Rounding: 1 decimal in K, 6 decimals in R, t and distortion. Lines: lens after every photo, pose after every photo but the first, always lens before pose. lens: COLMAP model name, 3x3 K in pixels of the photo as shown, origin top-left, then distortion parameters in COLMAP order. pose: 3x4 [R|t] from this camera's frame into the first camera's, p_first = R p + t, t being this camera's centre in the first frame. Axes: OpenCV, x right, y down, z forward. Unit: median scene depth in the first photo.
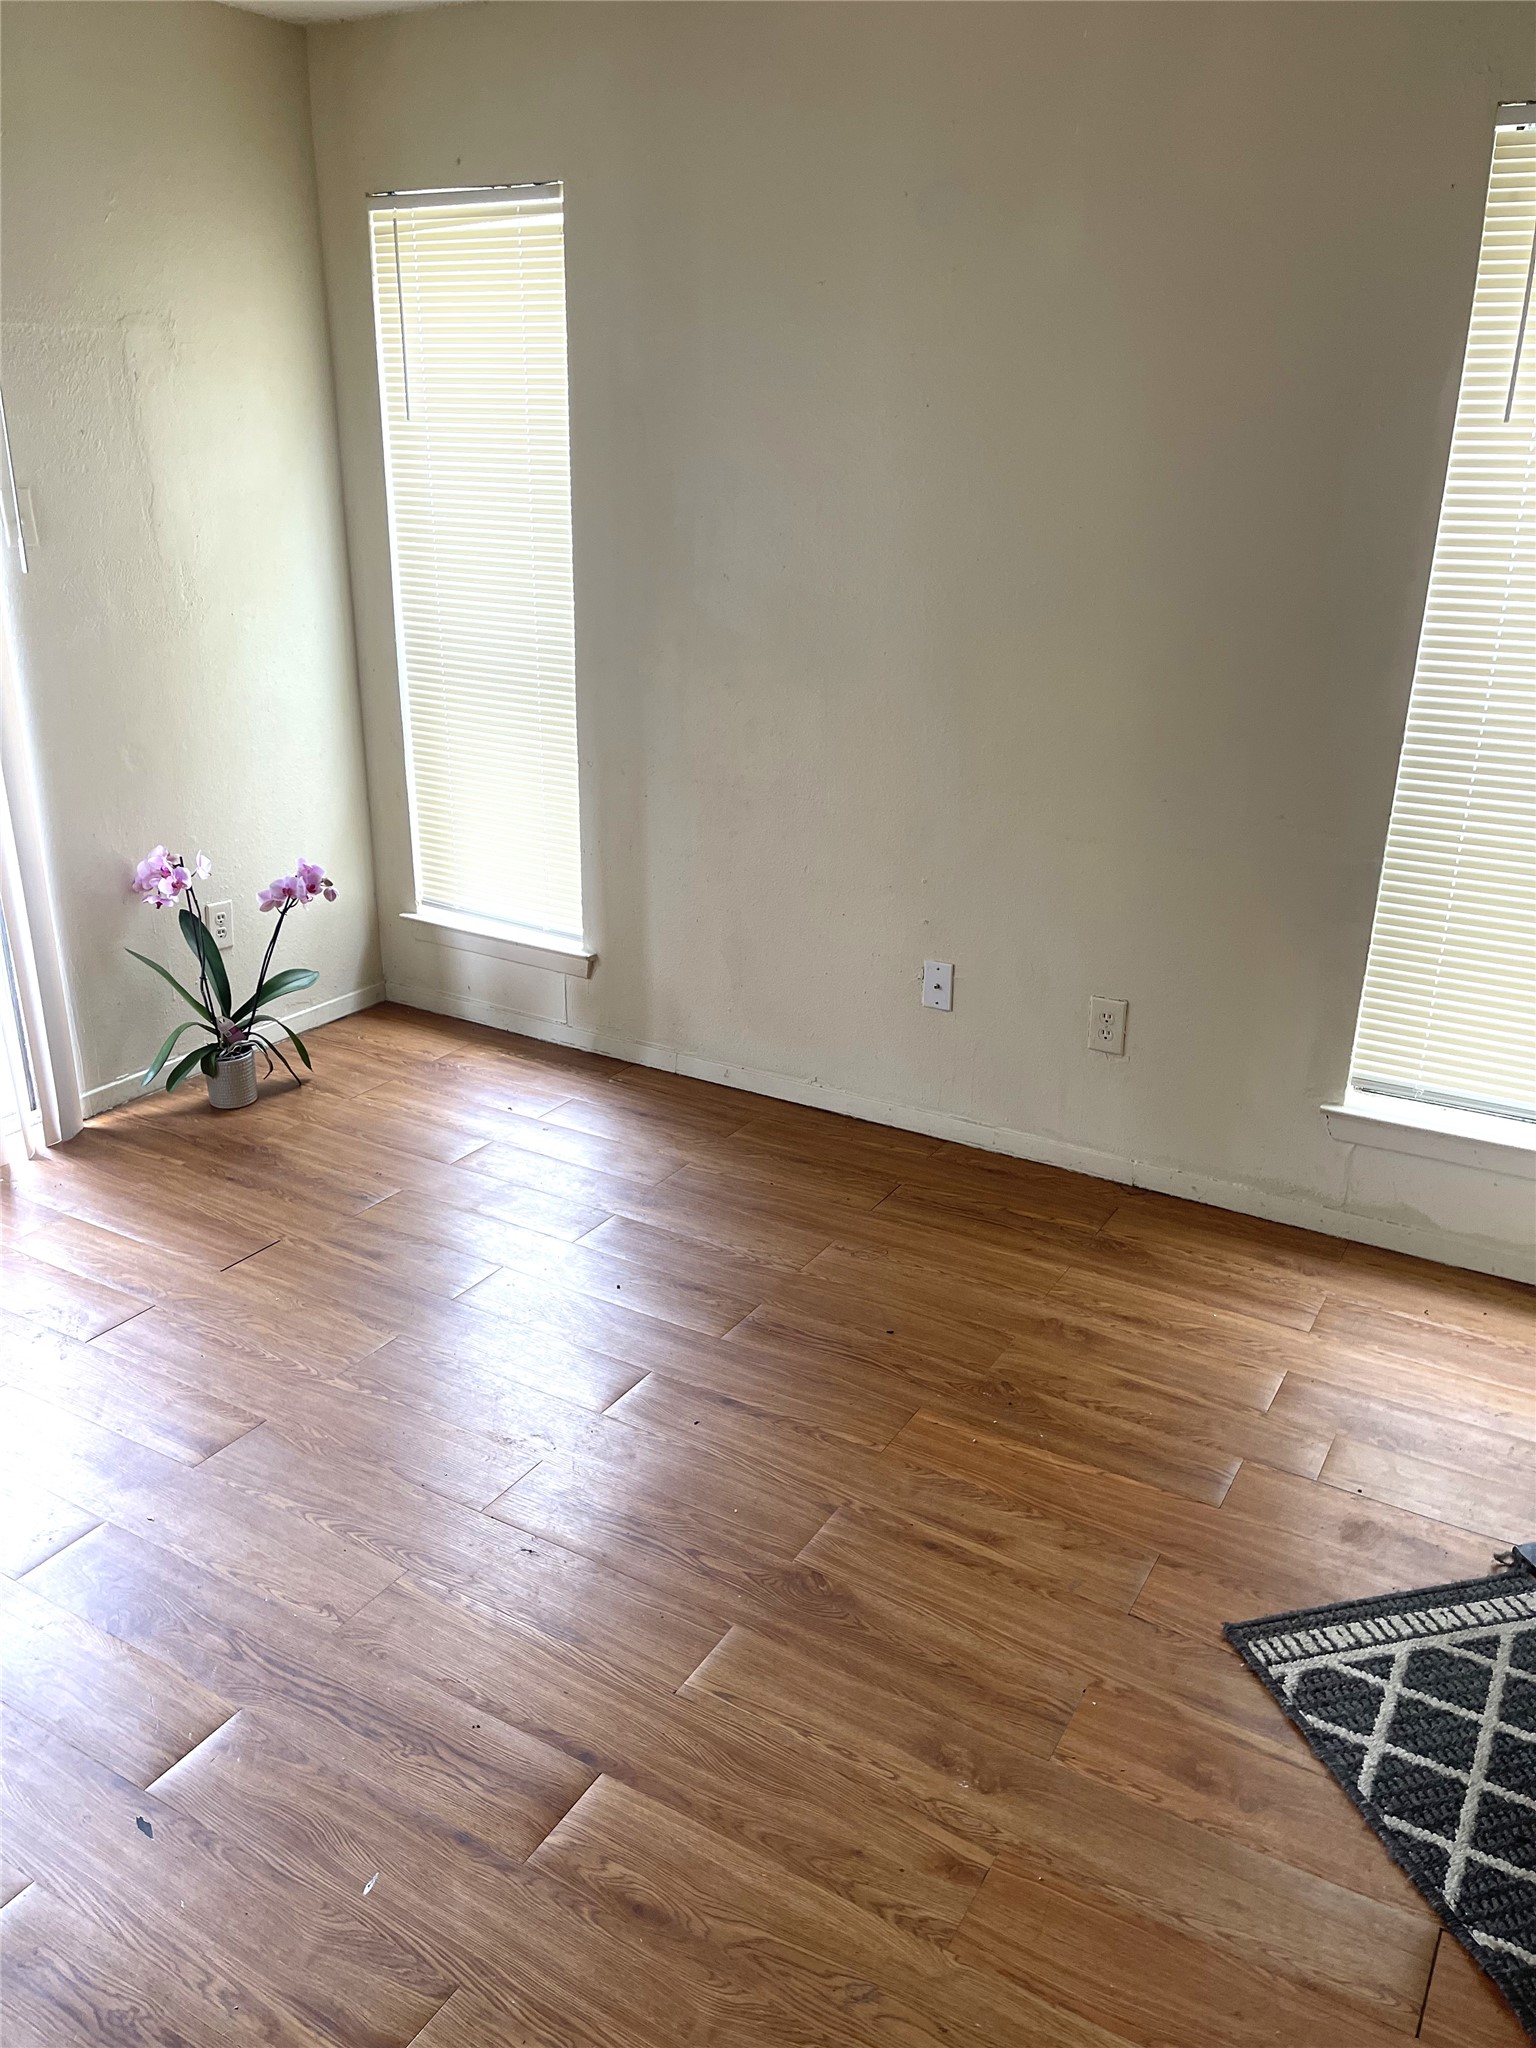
lens RADIAL K [[1545.5, 0, 751.0], [0, 1545.5, 1016.5], [0, 0, 1]] dist [0.037899, -0.053318]
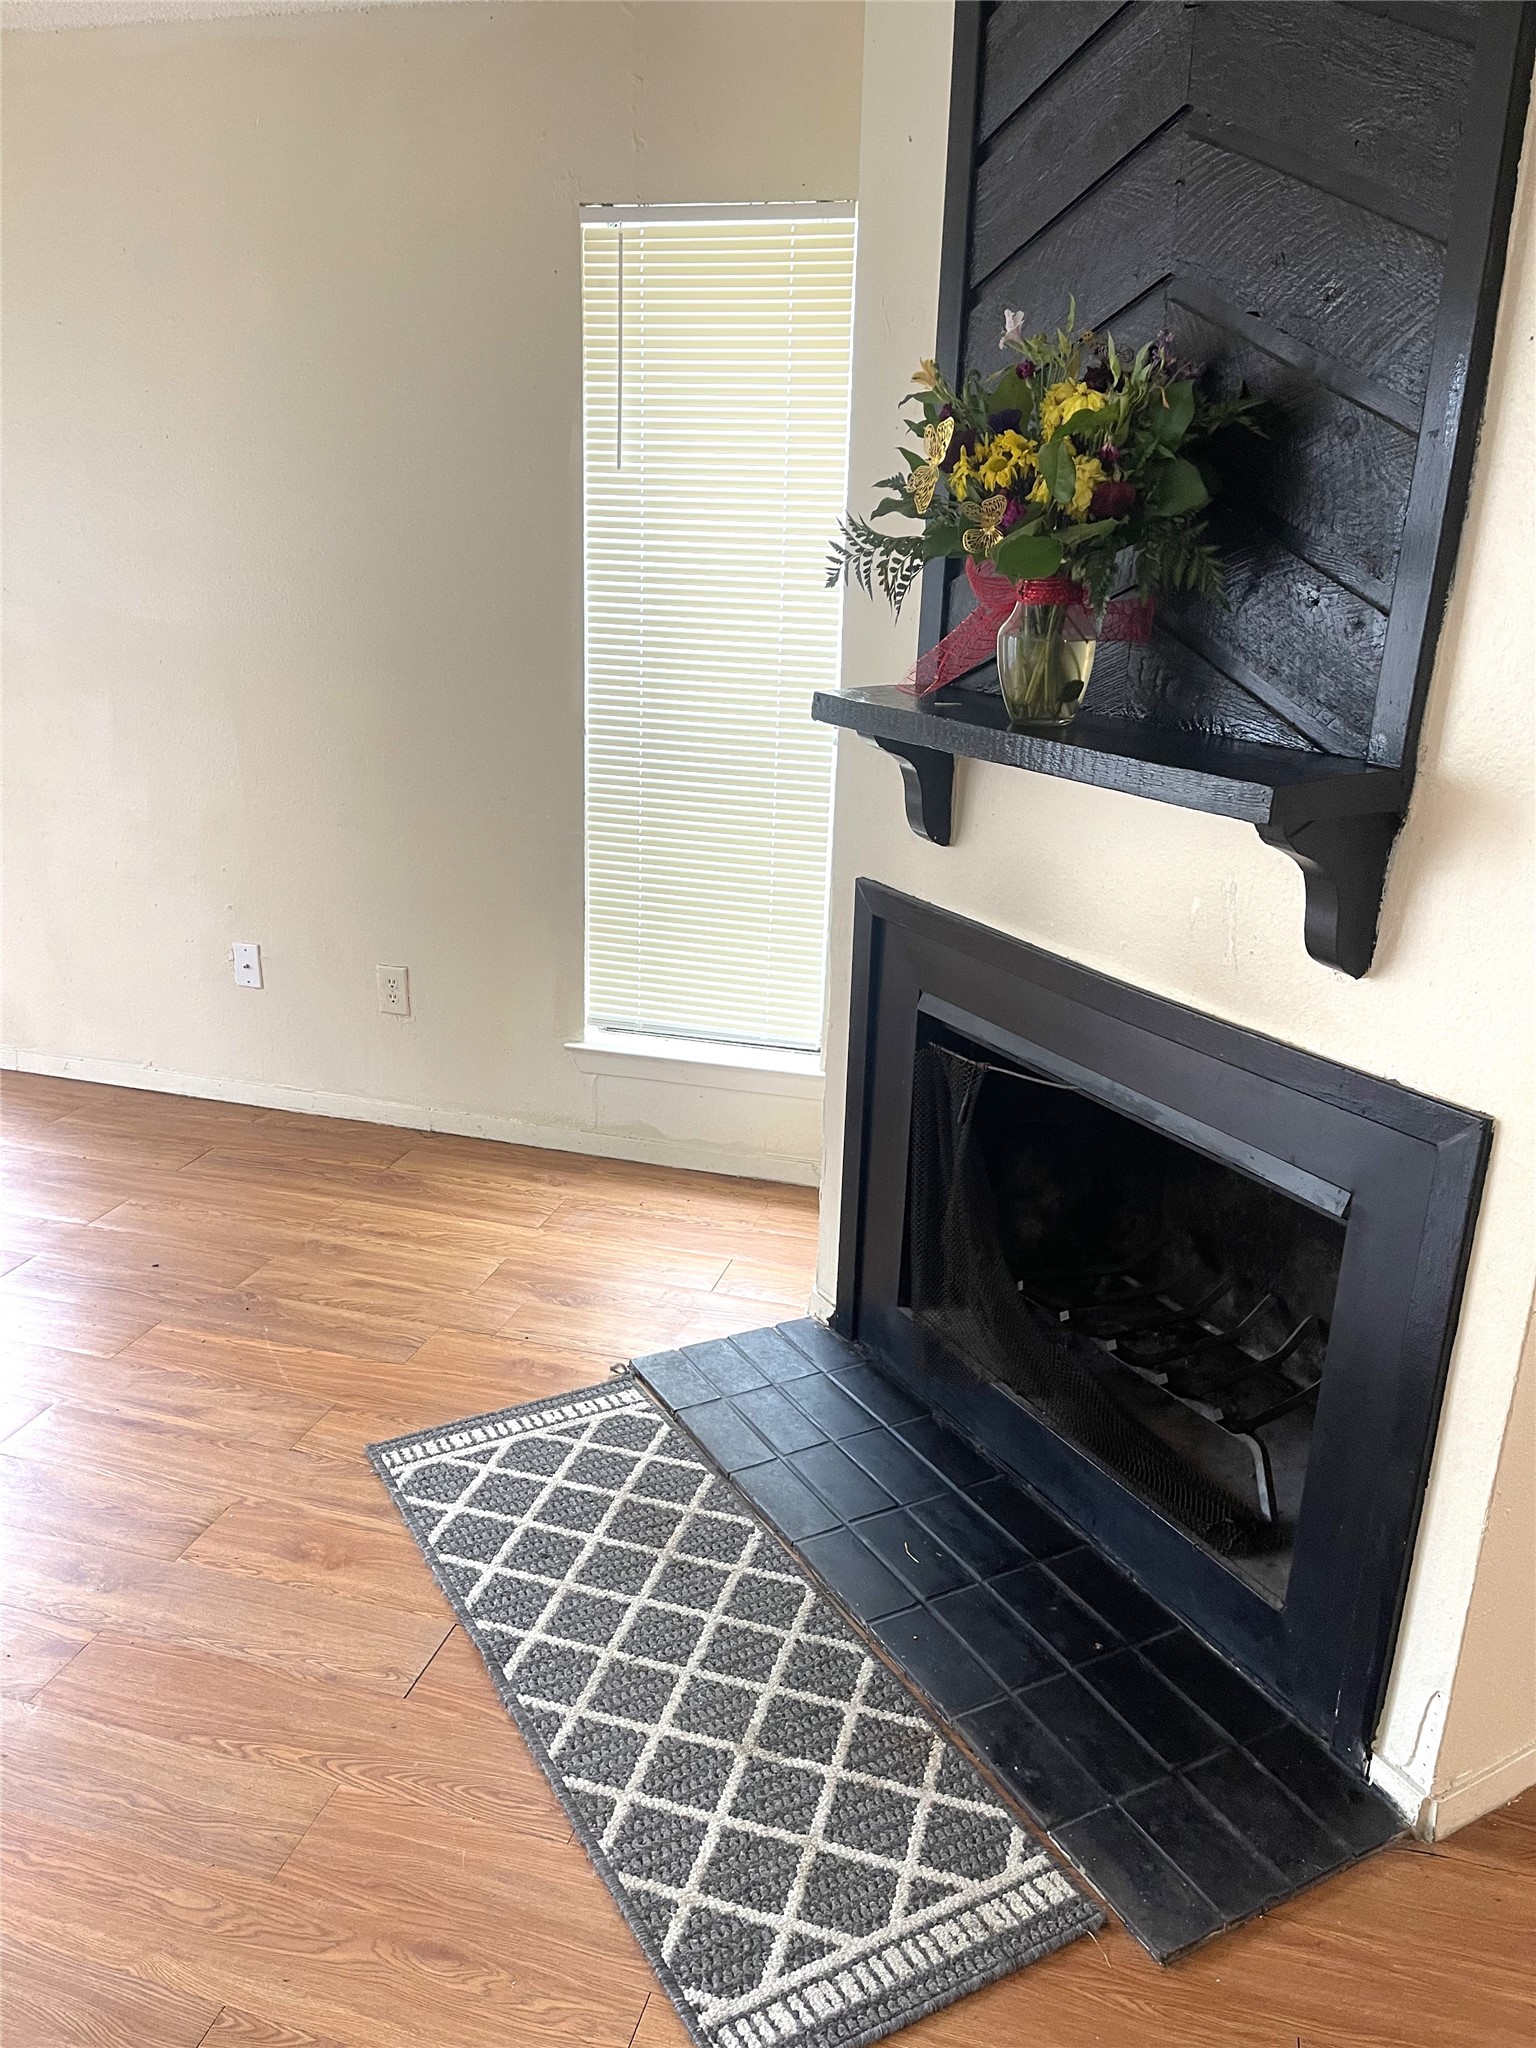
lens RADIAL K [[1545.5, 0, 764.0], [0, 1545.5, 1024.3], [0, 0, 1]] dist [0.037899, -0.053318]
pose [[0.963291, -0.064155, 0.260682, 0.228895], [0.069893, 0.997472, -0.012794, 0.075539], [-0.259202, 0.030544, 0.965340, -0.190227]]
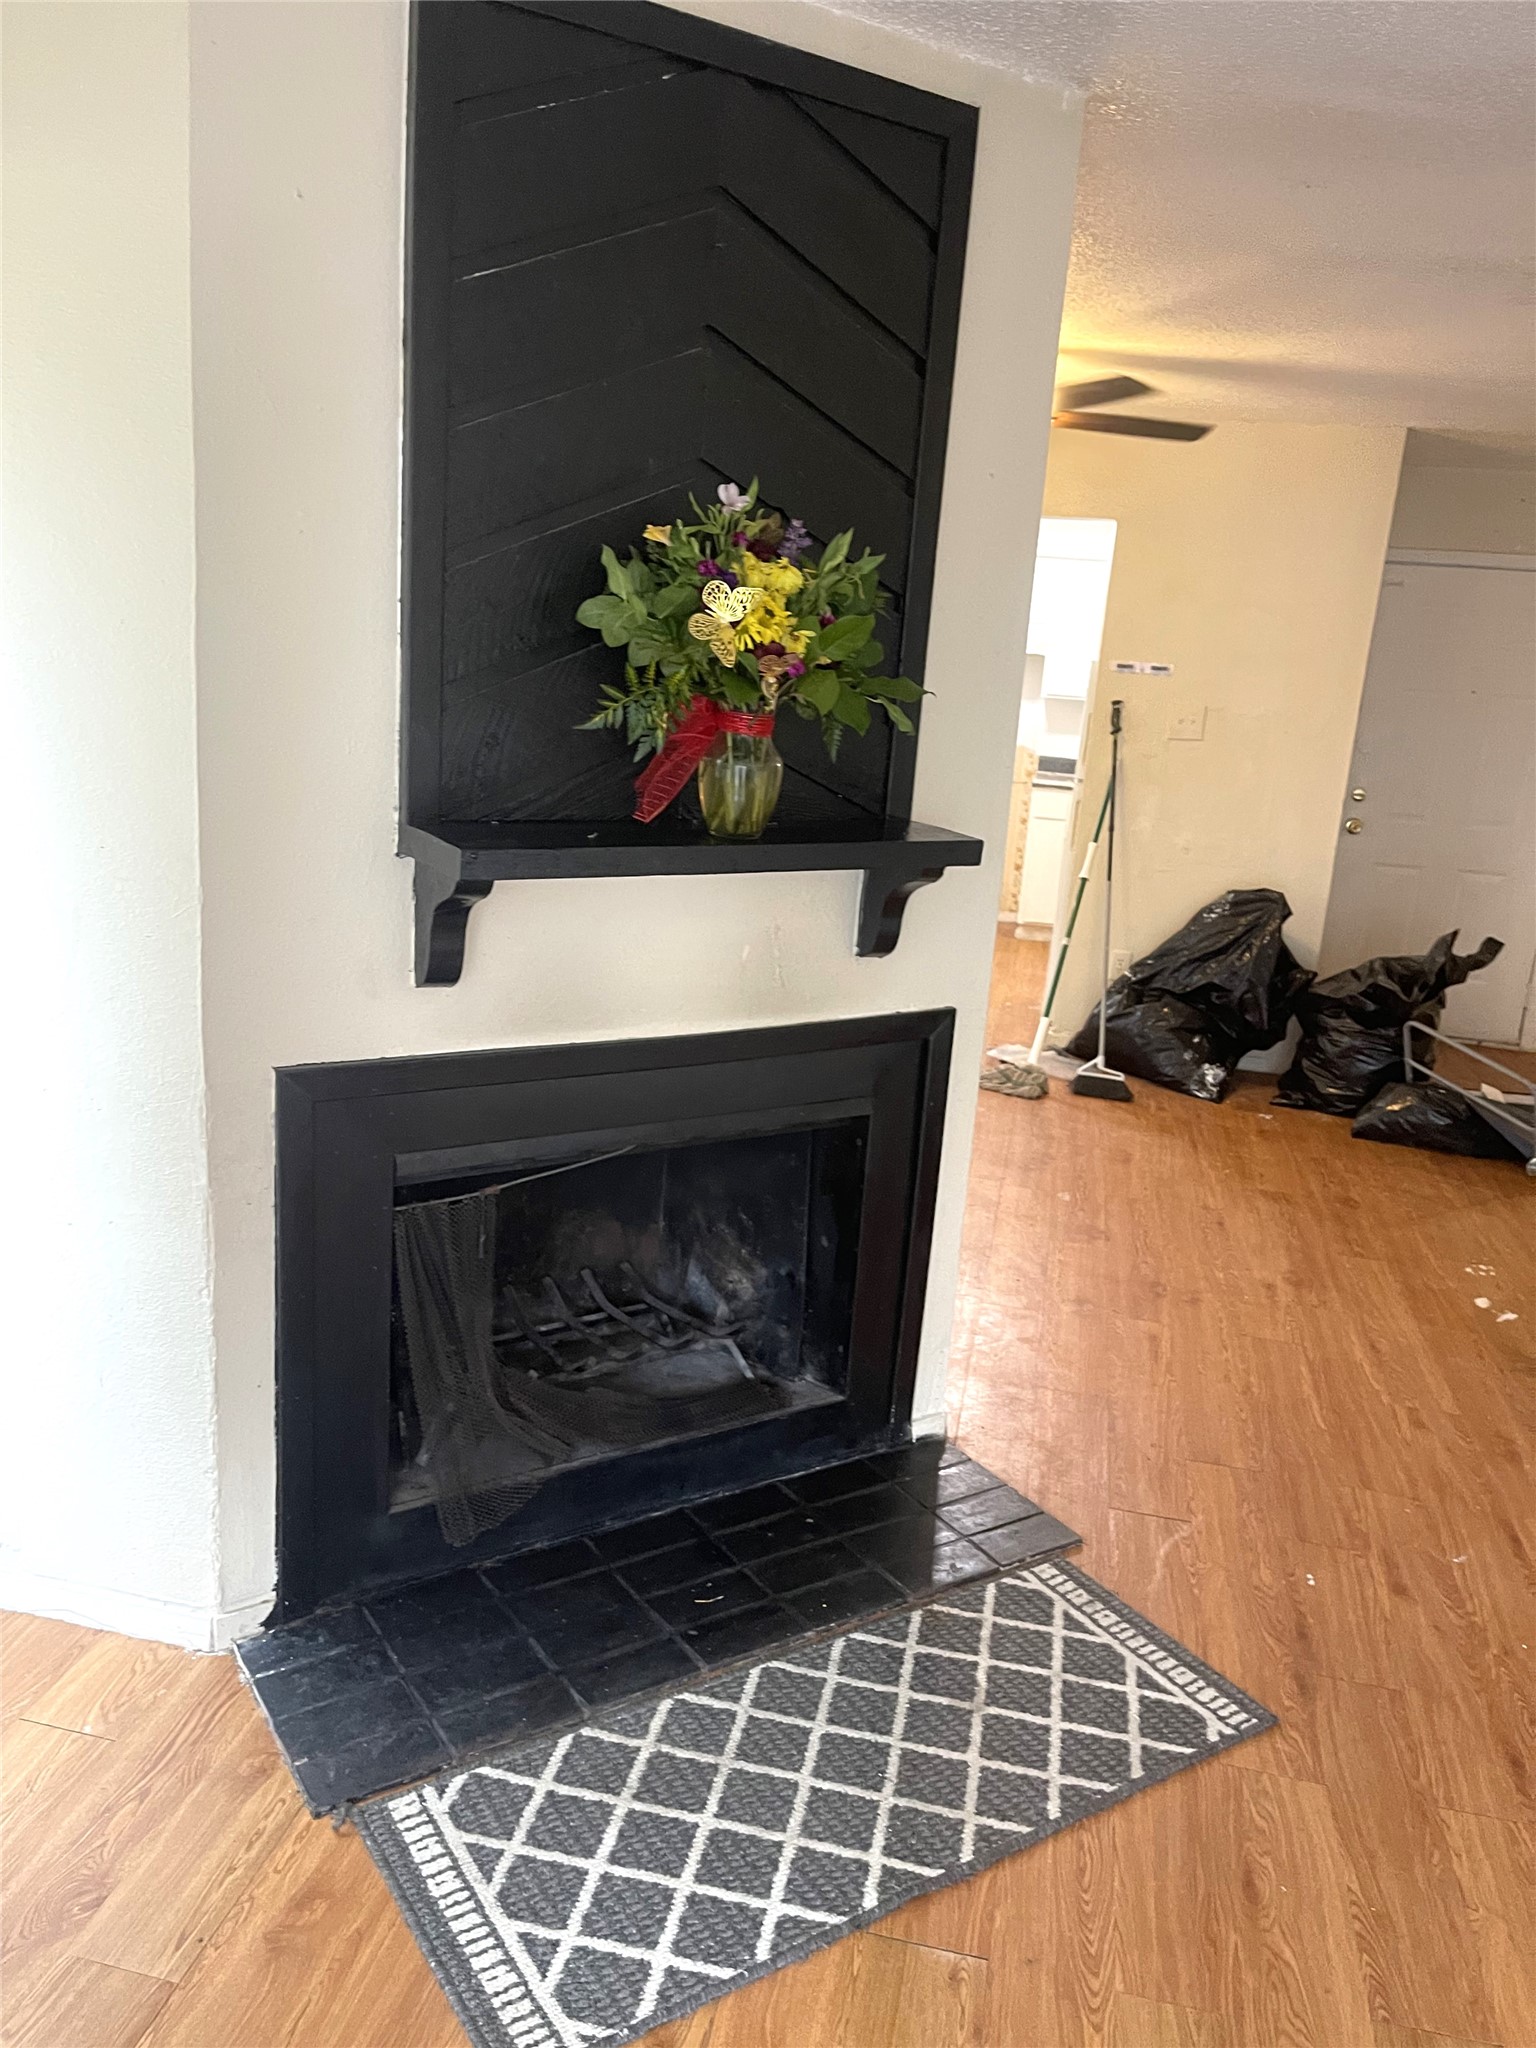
lens RADIAL K [[1545.5, 0, 761.0], [0, 1545.5, 1023.7], [0, 0, 1]] dist [0.037899, -0.053318]
pose [[-0.330331, -0.260386, 0.907238, -0.225129], [0.248552, 0.903271, 0.349748, -0.247816], [-0.910551, 0.341029, -0.233659, 0.654404]]
